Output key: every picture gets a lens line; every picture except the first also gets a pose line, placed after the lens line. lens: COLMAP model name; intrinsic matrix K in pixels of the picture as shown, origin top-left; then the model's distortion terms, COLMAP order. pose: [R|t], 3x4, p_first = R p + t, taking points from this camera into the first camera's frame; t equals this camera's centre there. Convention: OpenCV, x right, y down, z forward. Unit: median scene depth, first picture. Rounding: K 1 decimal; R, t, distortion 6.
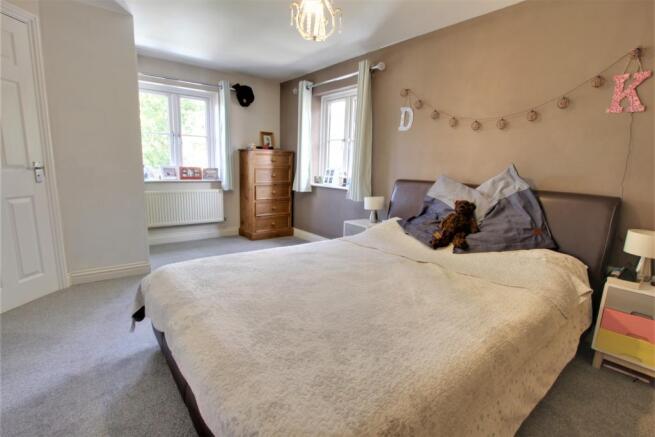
lens RADIAL K [[306.5, 0, 324.3], [0, 306.5, 219.5], [0, 0, 1]] dist [-0.024592, 0.001530]
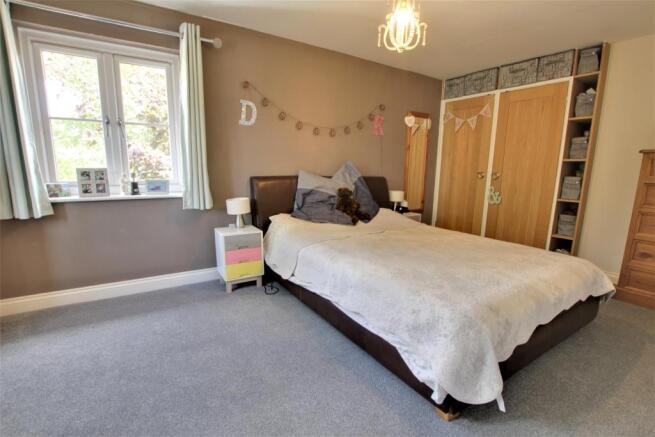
lens RADIAL K [[306.5, 0, 324.9], [0, 306.5, 218.8], [0, 0, 1]] dist [-0.024592, 0.001530]
pose [[0.114743, -0.201438, 0.972757, -0.709448], [0.162567, 0.969831, 0.181656, -0.145649], [-0.980003, 0.137294, 0.144028, 0.682031]]
